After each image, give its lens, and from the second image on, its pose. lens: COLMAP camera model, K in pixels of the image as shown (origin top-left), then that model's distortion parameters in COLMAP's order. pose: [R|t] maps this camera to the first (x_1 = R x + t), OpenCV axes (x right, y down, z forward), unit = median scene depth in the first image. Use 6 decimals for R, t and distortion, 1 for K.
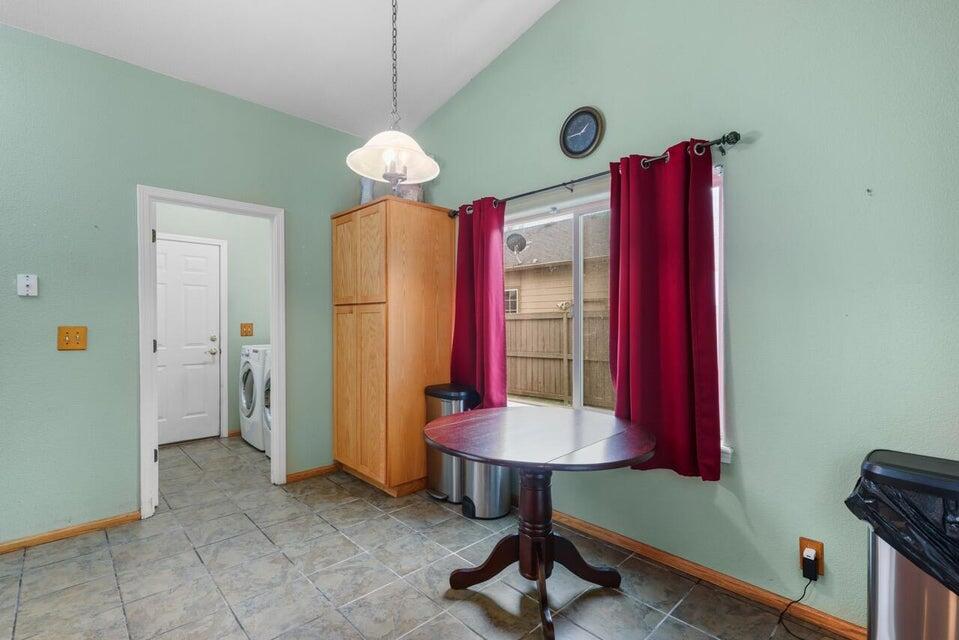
lens RADIAL K [[436.0, 0, 478.0], [0, 436.0, 322.6], [0, 0, 1]] dist [0.001340, 0.001220]
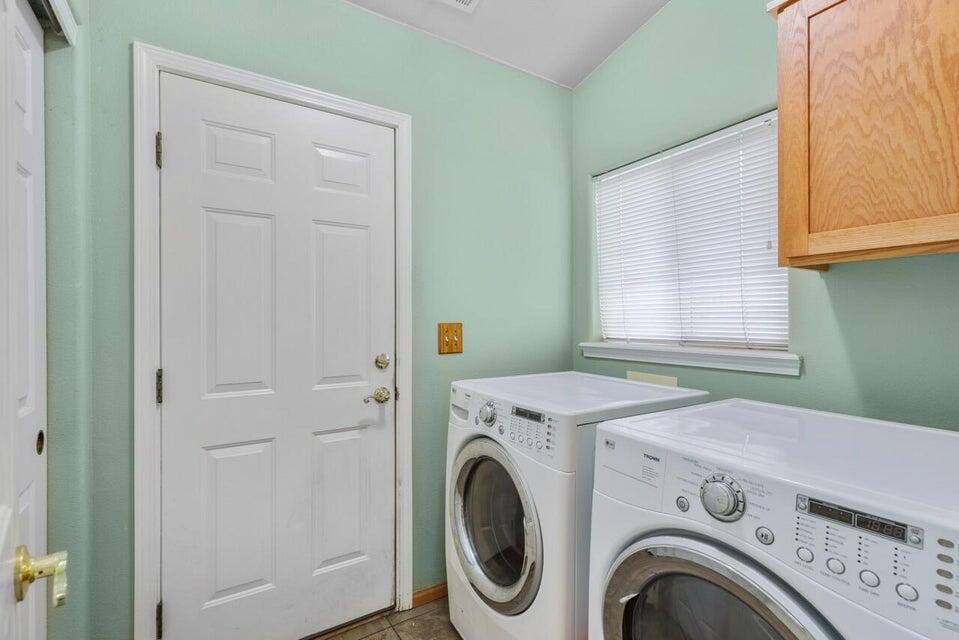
lens RADIAL K [[436.0, 0, 473.8], [0, 436.0, 322.6], [0, 0, 1]] dist [0.001340, 0.001220]
pose [[0.977957, 0.001487, -0.208800, -0.442334], [-0.000991, 0.999996, 0.002482, 0.000215], [0.208803, -0.002221, 0.977955, 0.632784]]
